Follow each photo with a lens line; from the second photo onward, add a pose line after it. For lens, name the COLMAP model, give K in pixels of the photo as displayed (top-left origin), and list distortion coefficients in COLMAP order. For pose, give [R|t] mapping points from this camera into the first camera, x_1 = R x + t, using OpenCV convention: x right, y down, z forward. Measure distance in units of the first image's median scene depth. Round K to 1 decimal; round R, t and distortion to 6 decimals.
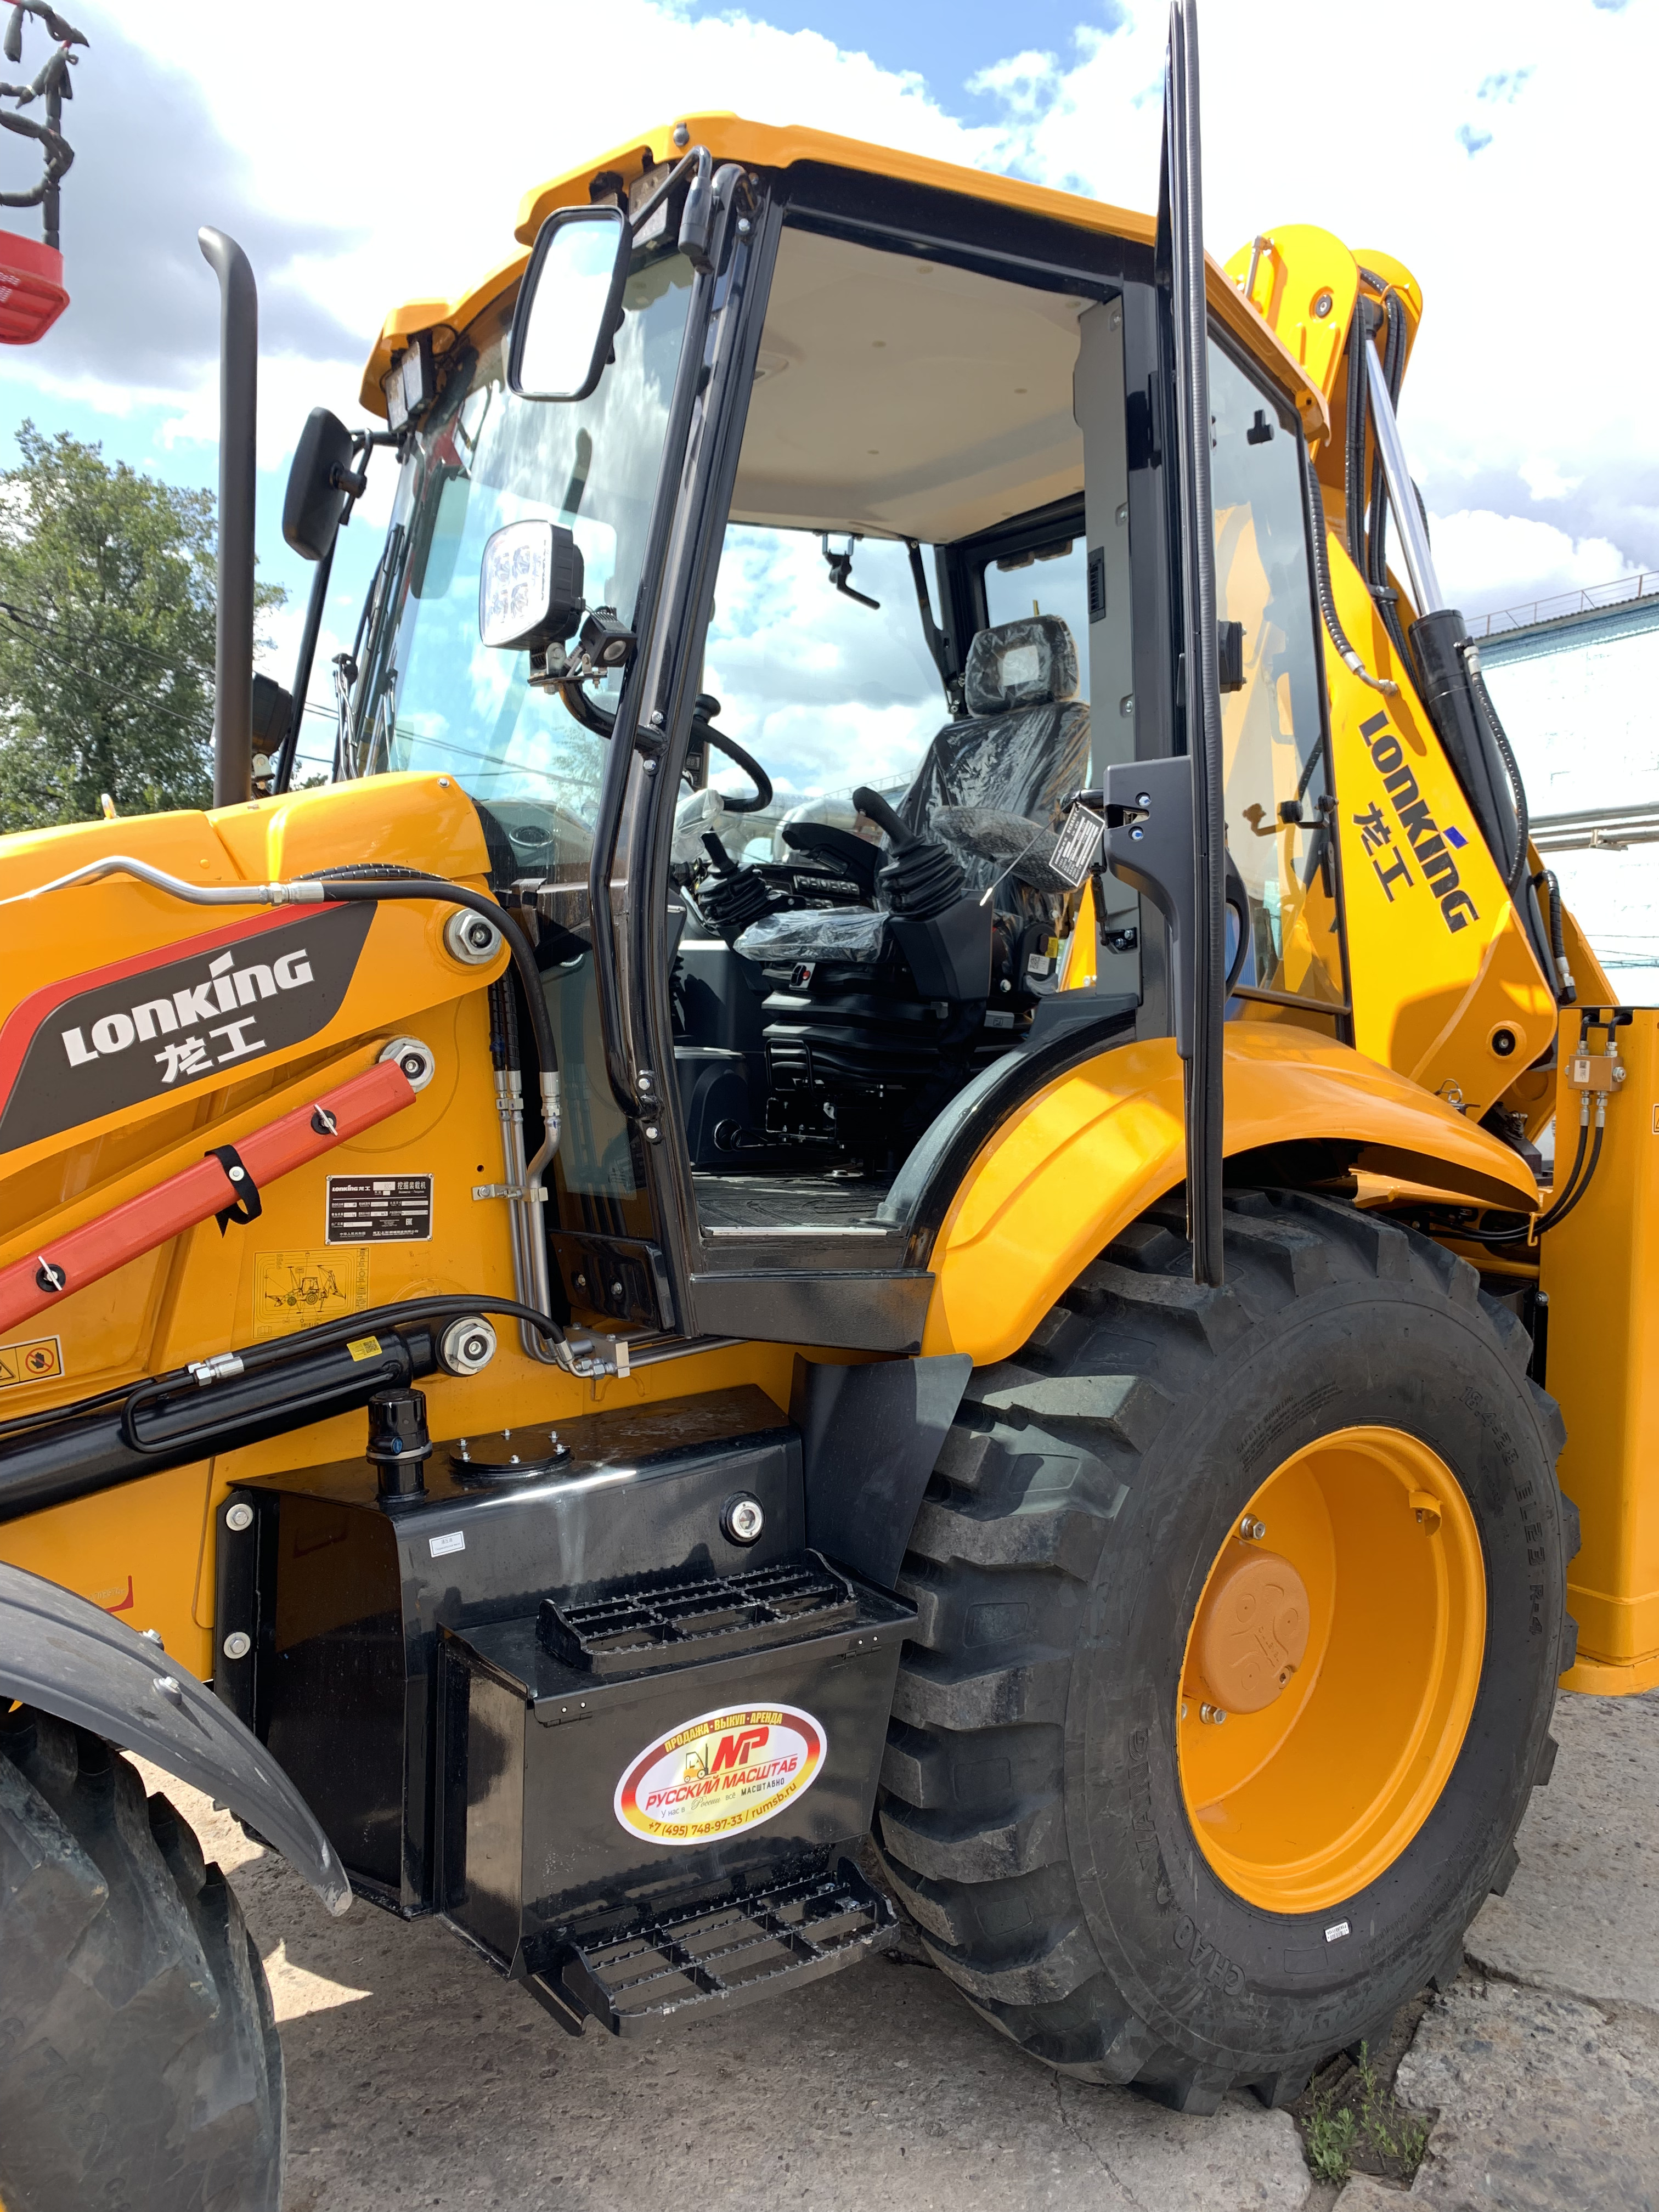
lens RADIAL K [[1723.5, 0, 839.0], [0, 1723.5, 1092.2], [0, 0, 1]] dist [0.028712, -0.042179]
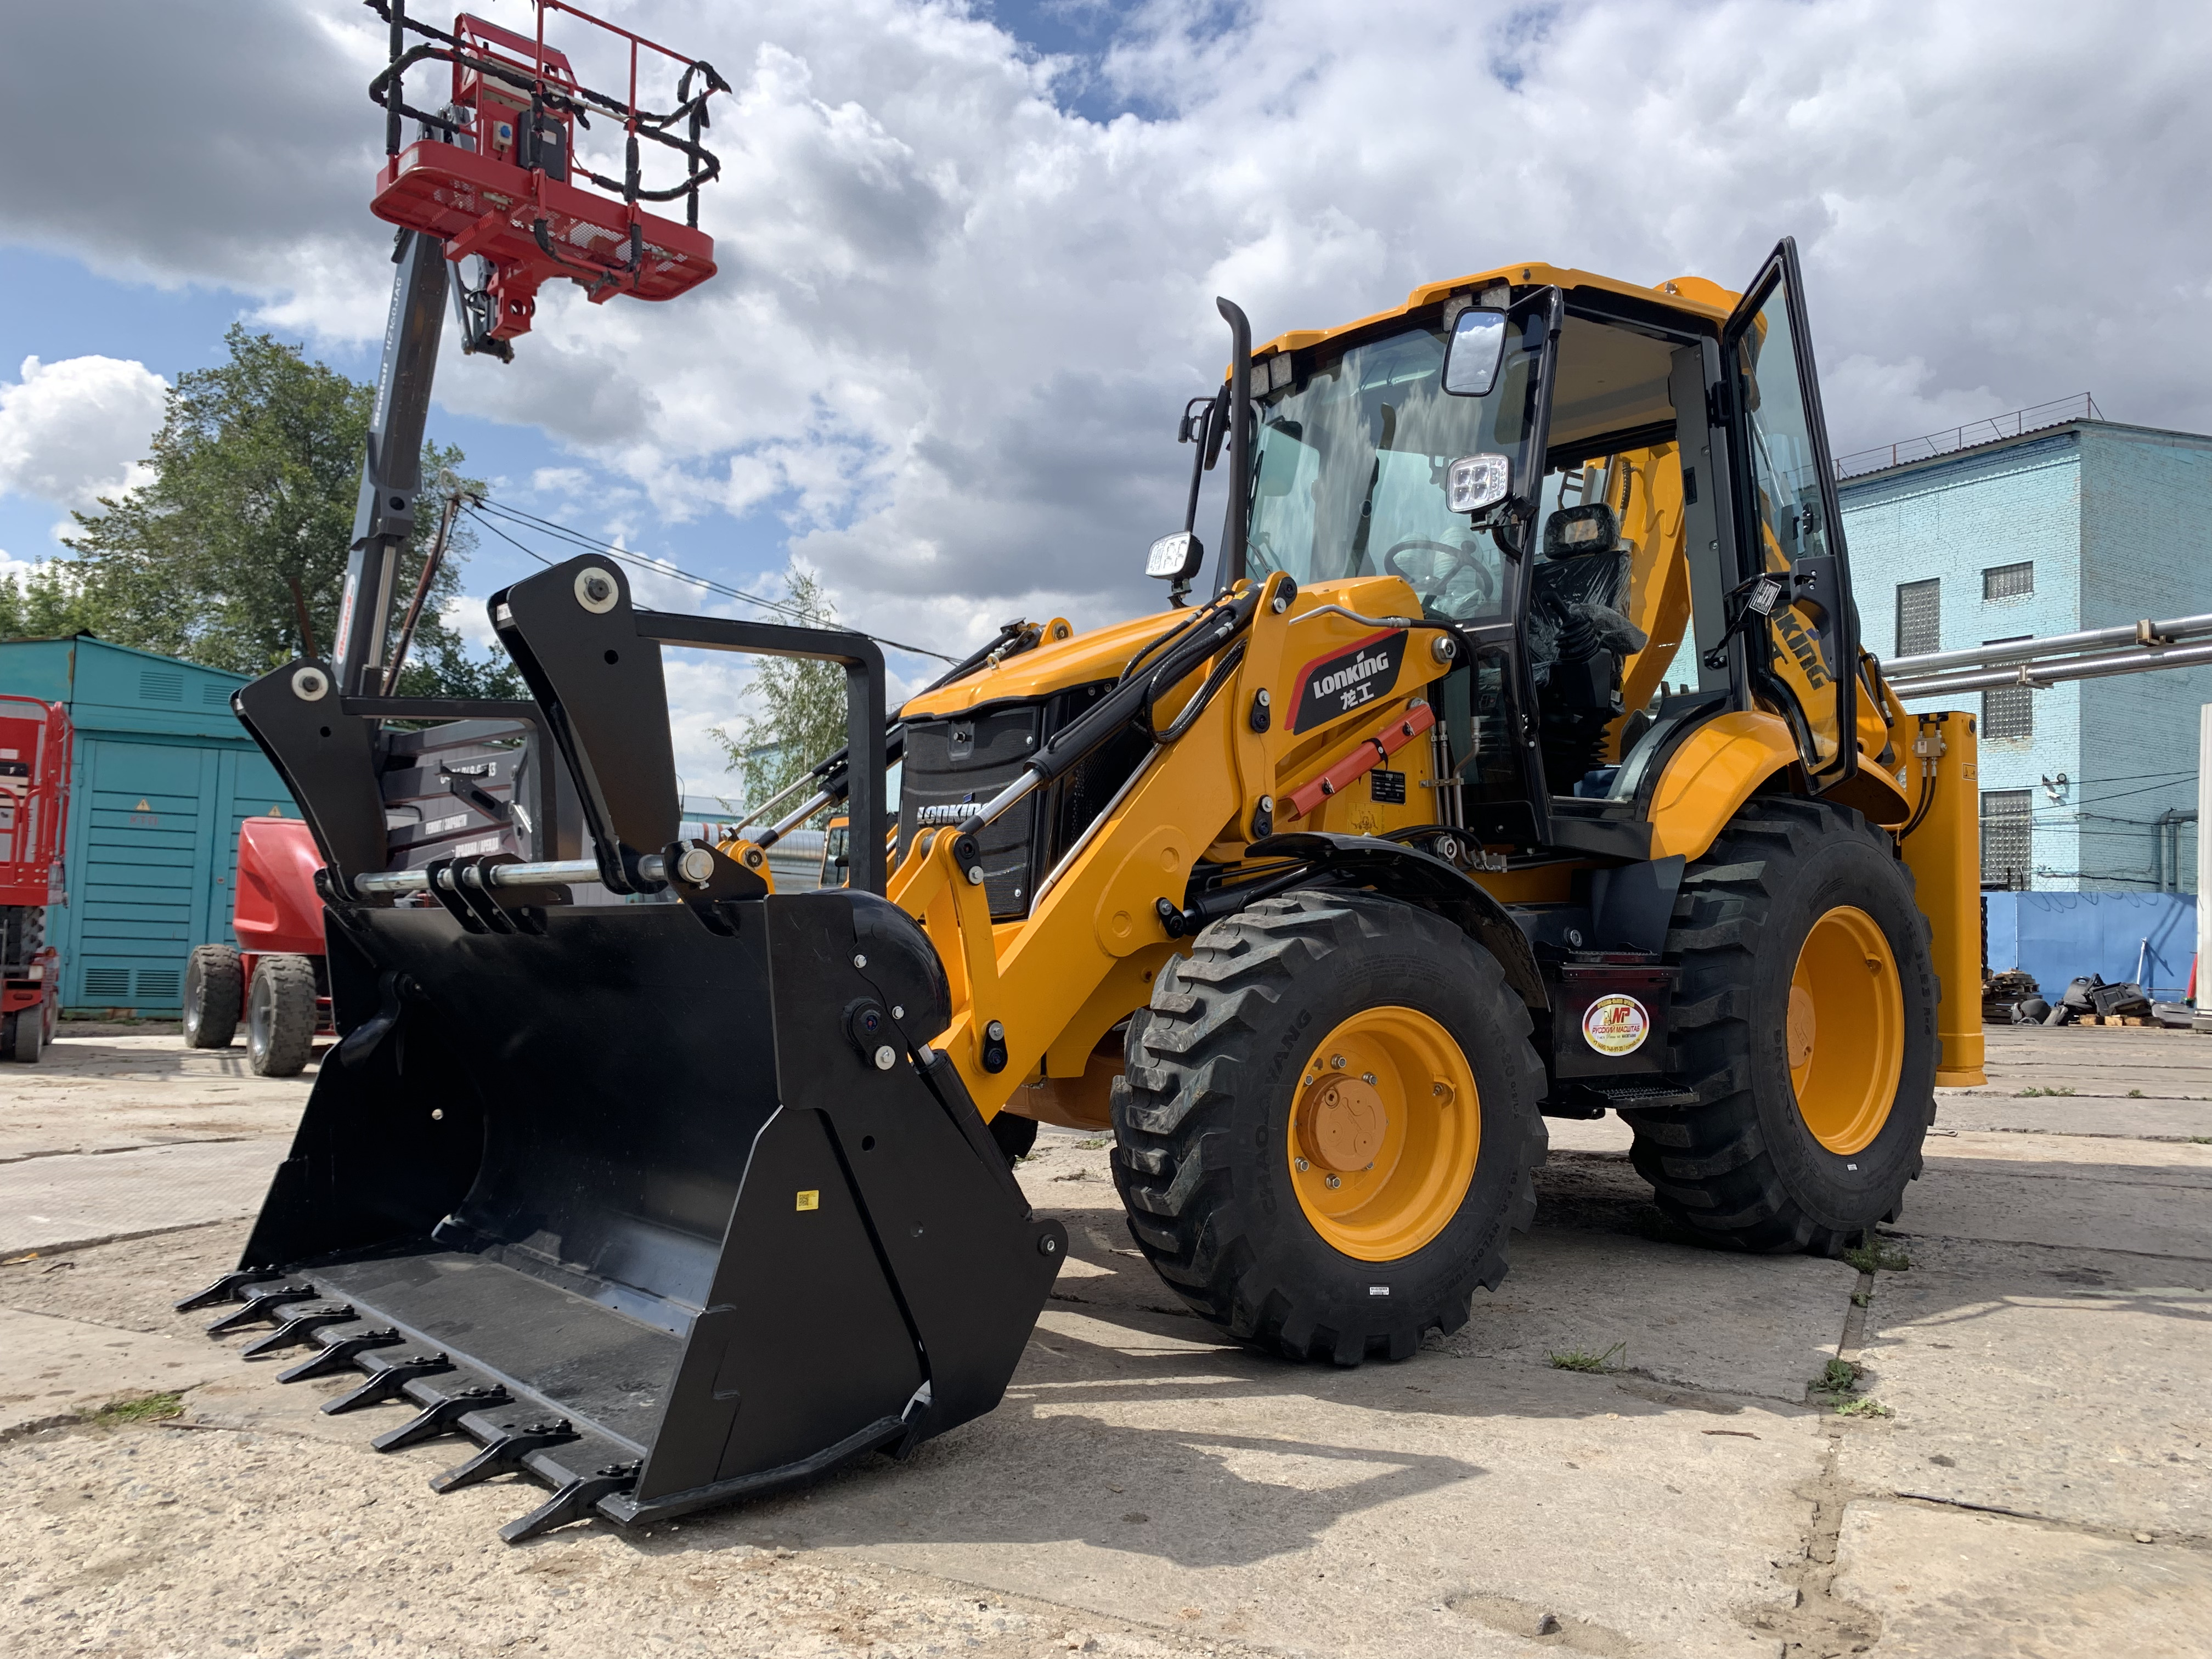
lens RADIAL K [[1723.5, 0, 1104.8], [0, 1723.5, 828.8], [0, 0, 1]] dist [0.028712, -0.042179]
pose [[0.995853, -0.007228, 0.090687, -0.781707], [0.015325, 0.995921, -0.088916, 0.290538], [-0.089675, 0.089937, 0.991902, -0.958244]]
